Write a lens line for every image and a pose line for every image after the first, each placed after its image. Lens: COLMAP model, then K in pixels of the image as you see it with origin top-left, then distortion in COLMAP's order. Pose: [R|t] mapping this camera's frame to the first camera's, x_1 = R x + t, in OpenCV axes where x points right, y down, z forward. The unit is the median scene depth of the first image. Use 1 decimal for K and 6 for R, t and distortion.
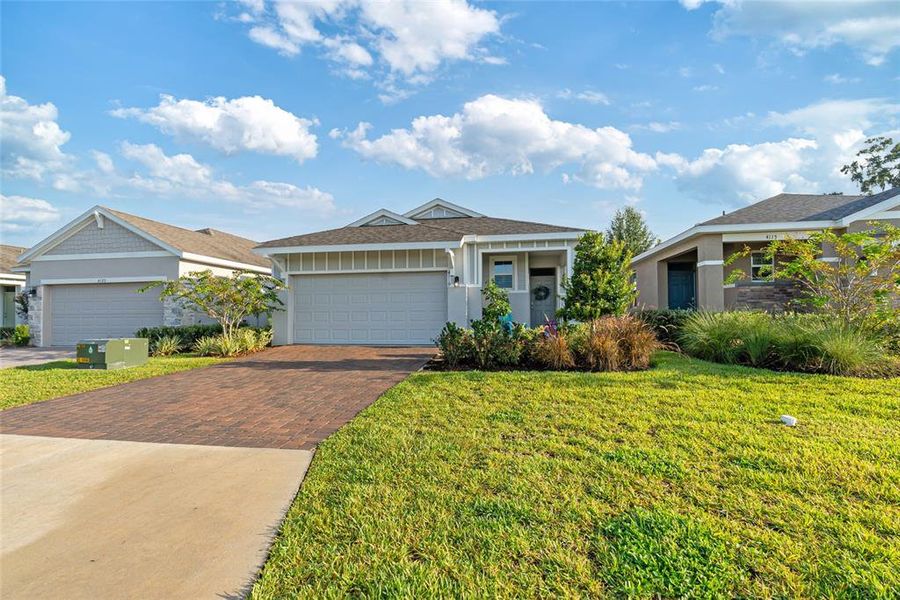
lens RADIAL K [[399.2, 0, 450.0], [0, 399.2, 300.0], [0, 0, 1]] dist [-0.003503, -0.000160]
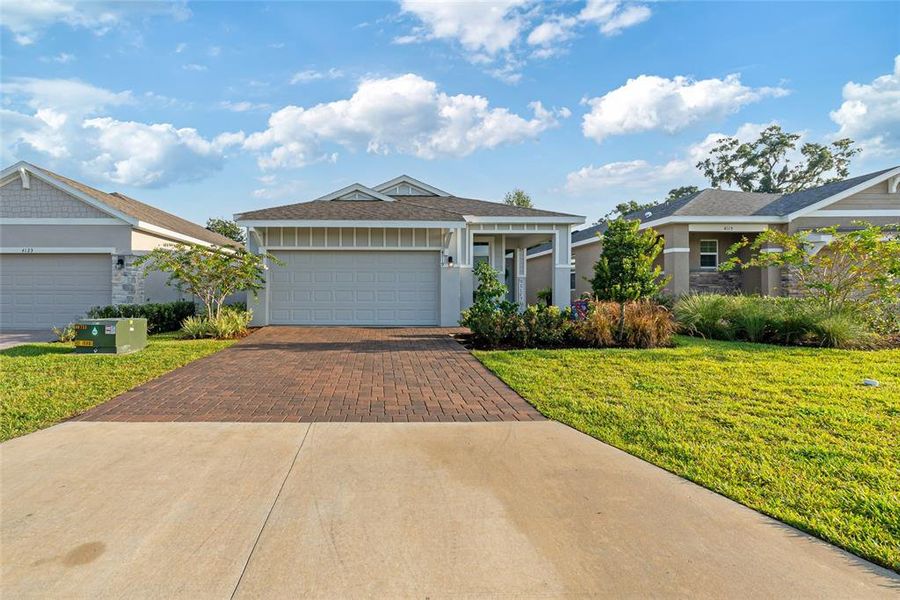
lens RADIAL K [[406.9, 0, 449.1], [0, 406.9, 294.8], [0, 0, 1]] dist [-0.001993, -0.000091]
pose [[0.985205, 0.009418, 0.171120, -0.154746], [-0.015424, 0.999309, 0.033803, 0.001738], [-0.170683, -0.035942, 0.984670, -0.001545]]
